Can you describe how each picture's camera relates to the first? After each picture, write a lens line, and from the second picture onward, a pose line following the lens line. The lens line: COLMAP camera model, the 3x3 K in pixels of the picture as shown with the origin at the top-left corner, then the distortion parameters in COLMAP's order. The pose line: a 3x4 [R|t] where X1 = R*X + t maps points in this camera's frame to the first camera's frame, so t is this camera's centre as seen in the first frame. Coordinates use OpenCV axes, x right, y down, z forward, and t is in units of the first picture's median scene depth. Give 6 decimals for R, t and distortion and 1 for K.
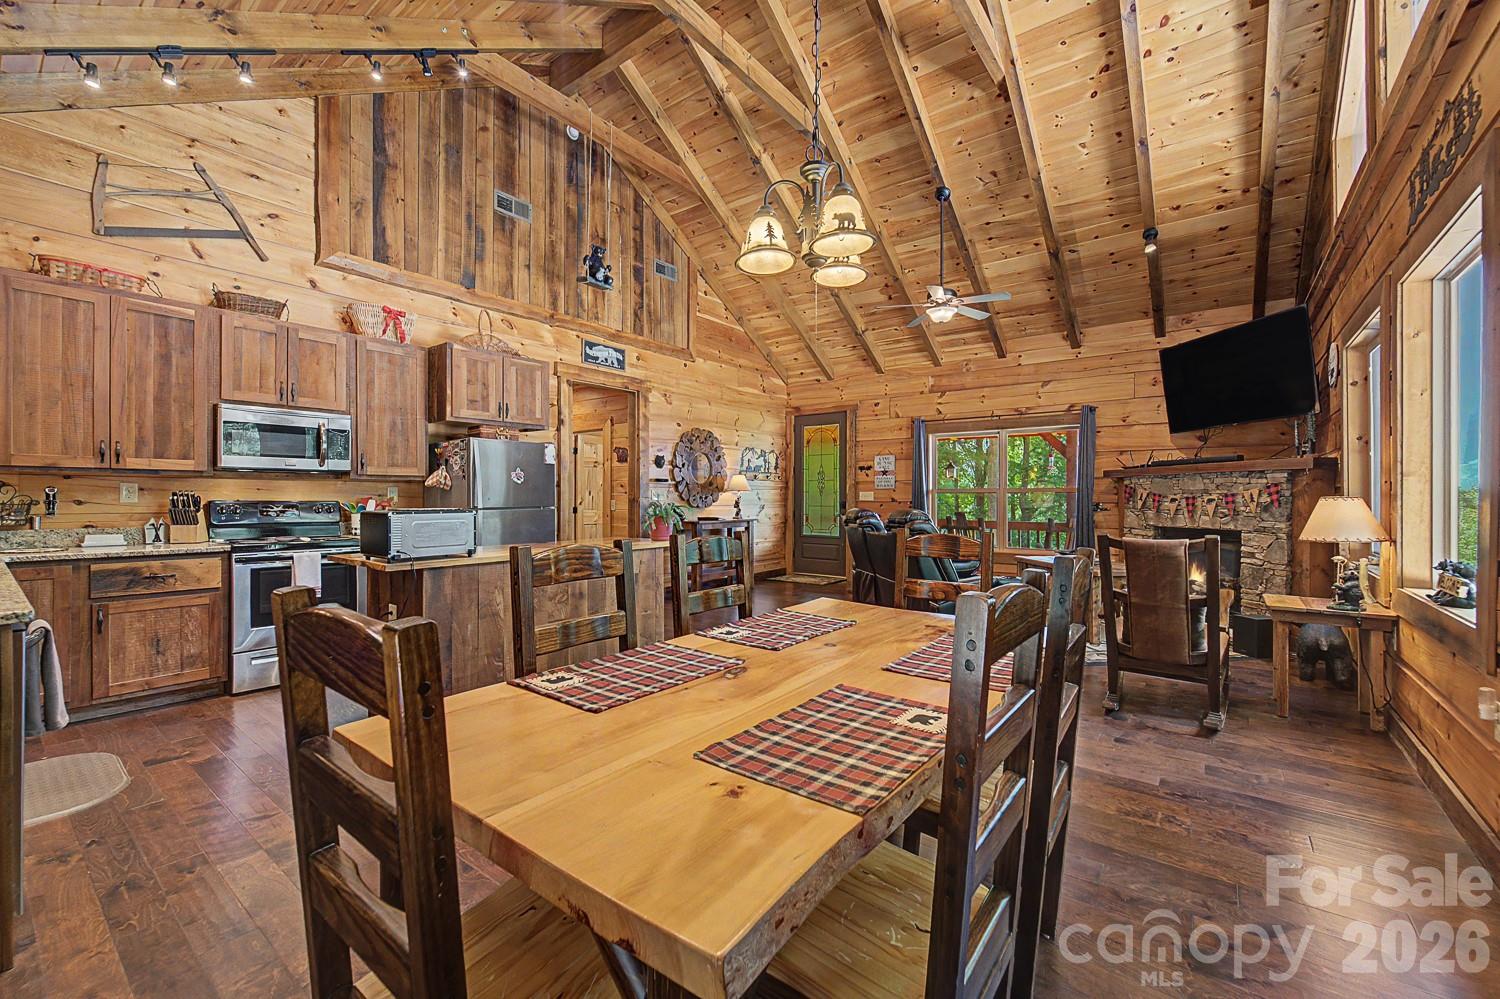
lens RADIAL K [[607.5, 0, 749.0], [0, 607.5, 497.2], [0, 0, 1]] dist [0.001083, -0.001357]
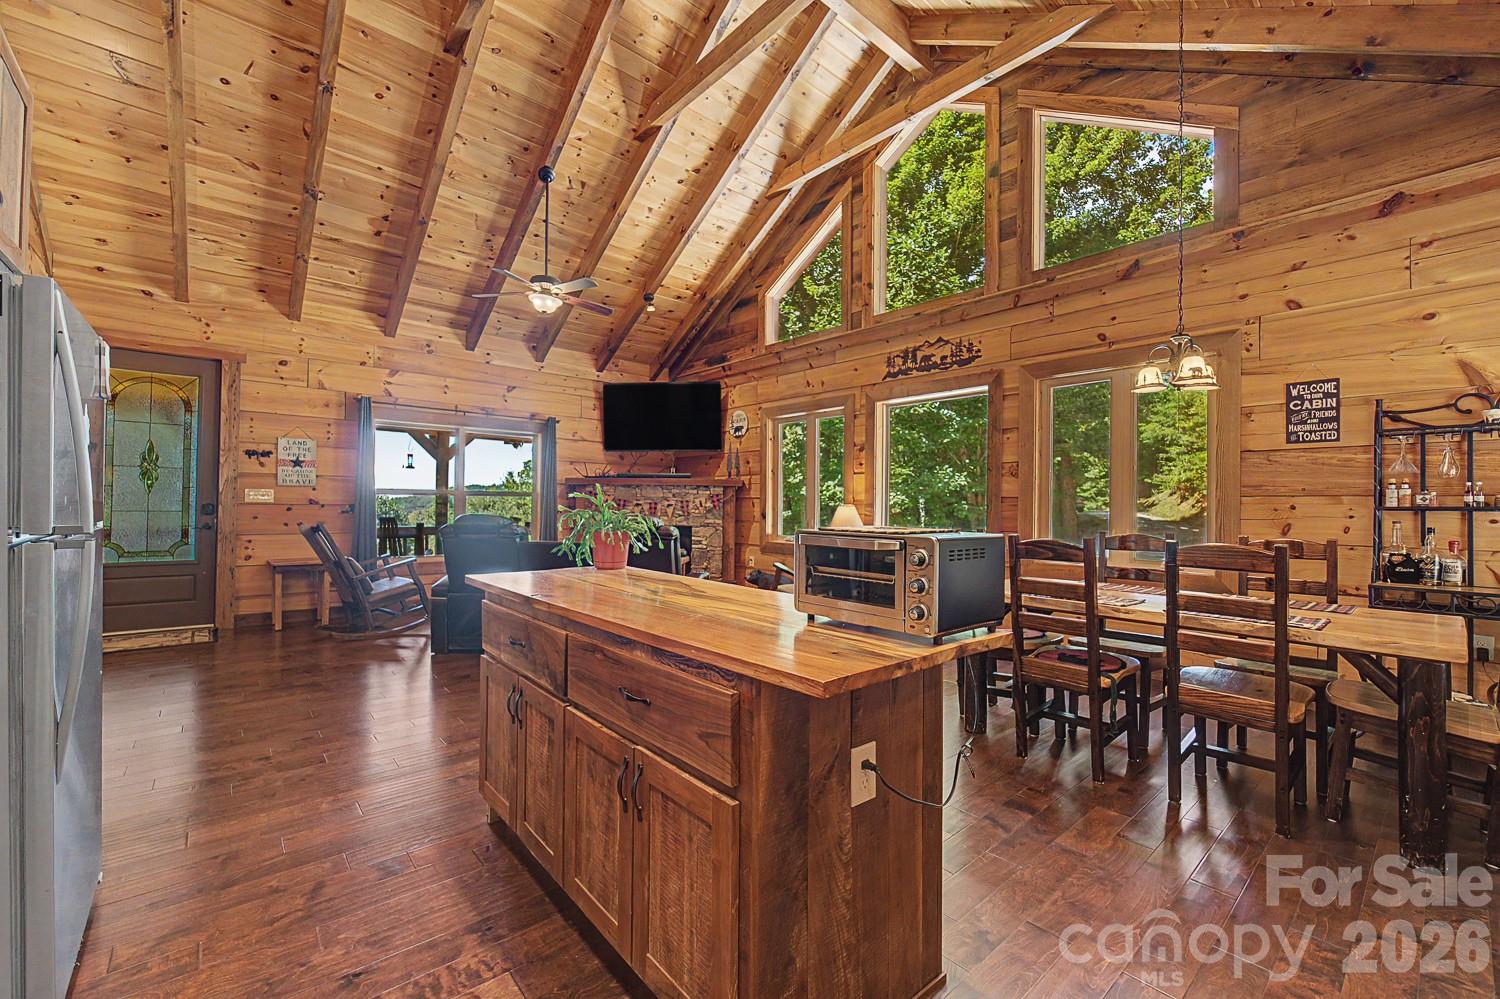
lens RADIAL K [[607.5, 0, 750.7], [0, 607.5, 497.8], [0, 0, 1]] dist [0.001083, -0.001357]
pose [[0.196822, 0.011325, 0.980374, -0.611233], [-0.012922, 0.999876, -0.008956, -0.001062], [-0.980354, -0.010905, 0.196944, 0.591012]]
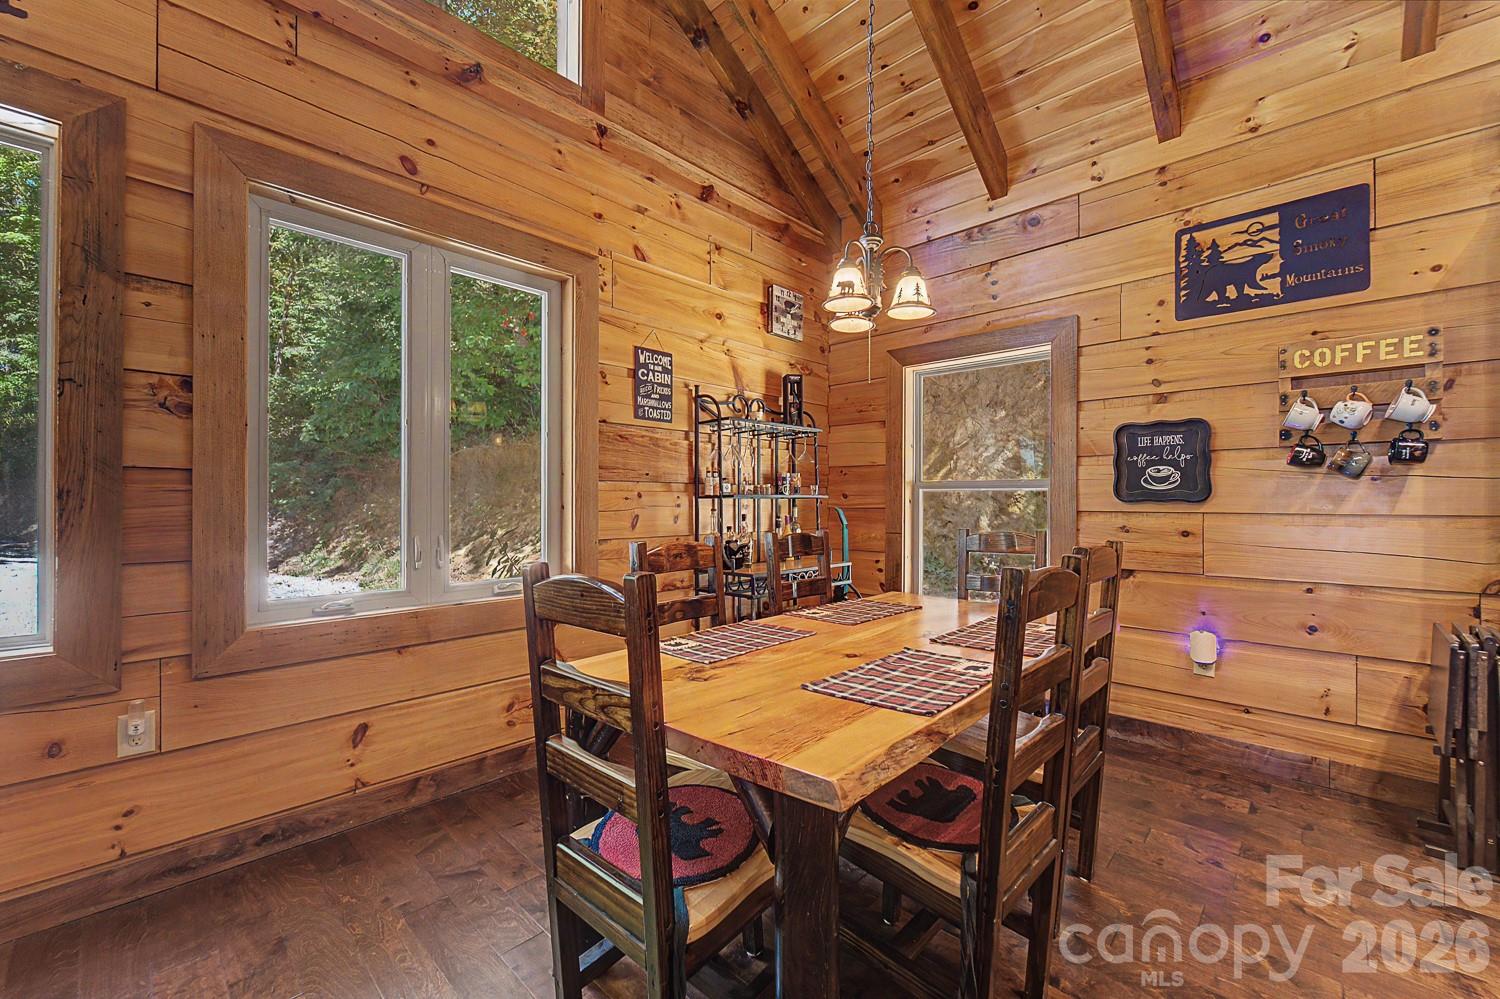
lens RADIAL K [[607.5, 0, 751.3], [0, 607.5, 503.3], [0, 0, 1]] dist [0.001083, -0.001357]
pose [[-0.994386, -0.005272, 0.105683, 0.066927], [-0.005179, 0.999986, 0.001158, 0.002768], [-0.105688, 0.000604, -0.994399, 0.698364]]
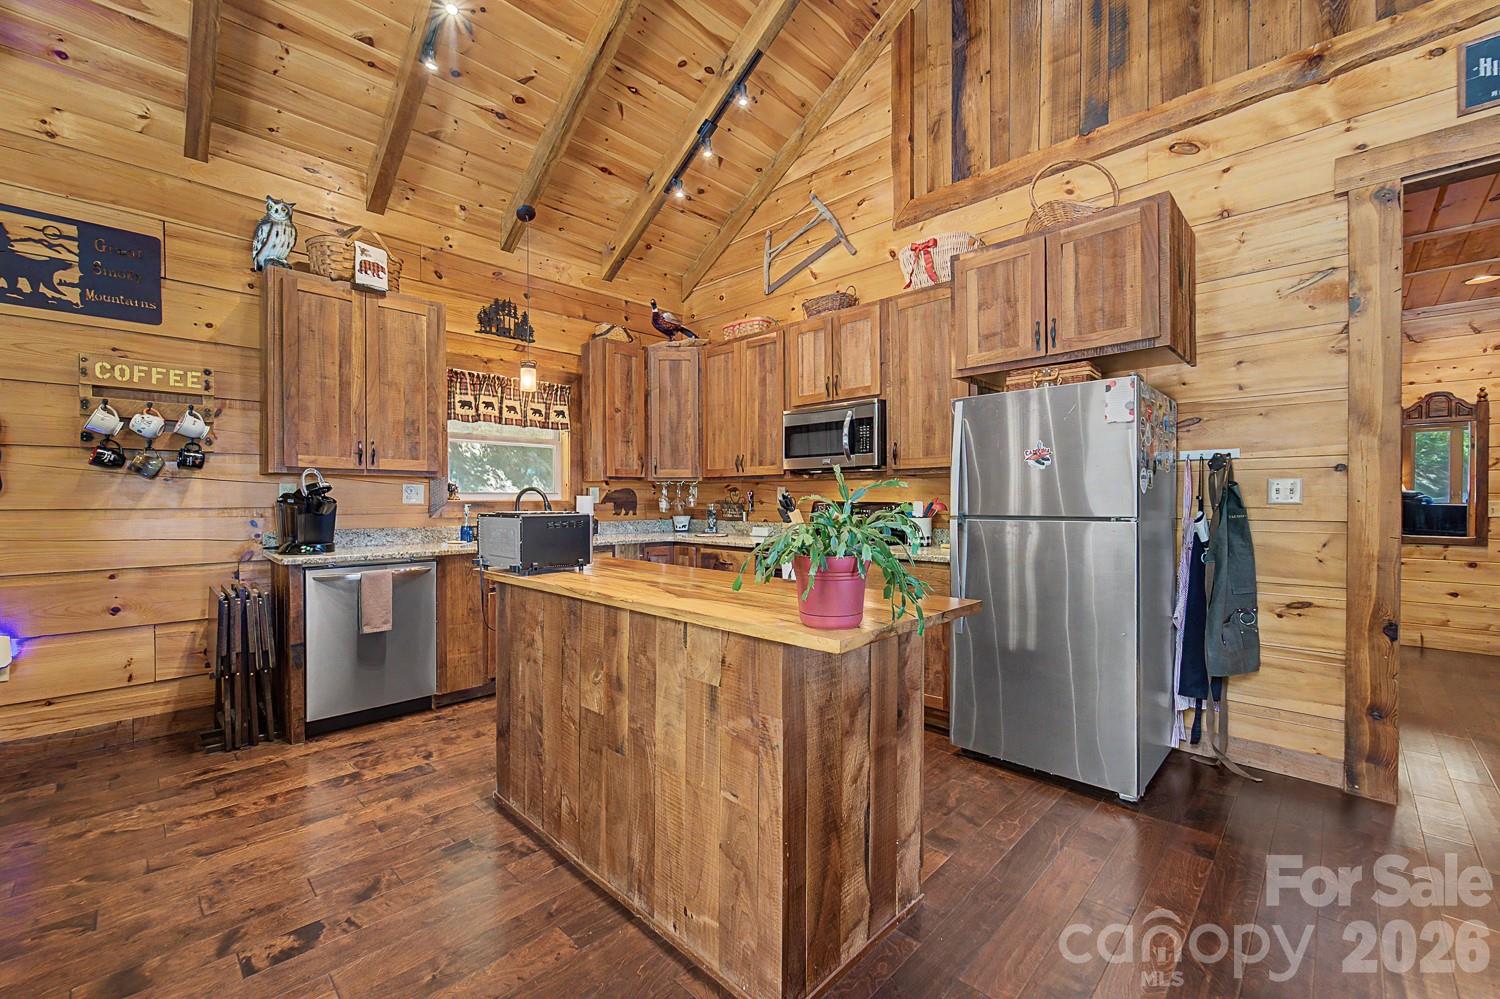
lens RADIAL K [[607.5, 0, 749.7], [0, 607.5, 502.5], [0, 0, 1]] dist [0.001083, -0.001357]
pose [[-0.114156, 0.004869, -0.993451, 0.159058], [0.001485, 0.999988, 0.004731, 0.001952], [0.993462, -0.000936, -0.114162, 0.810487]]
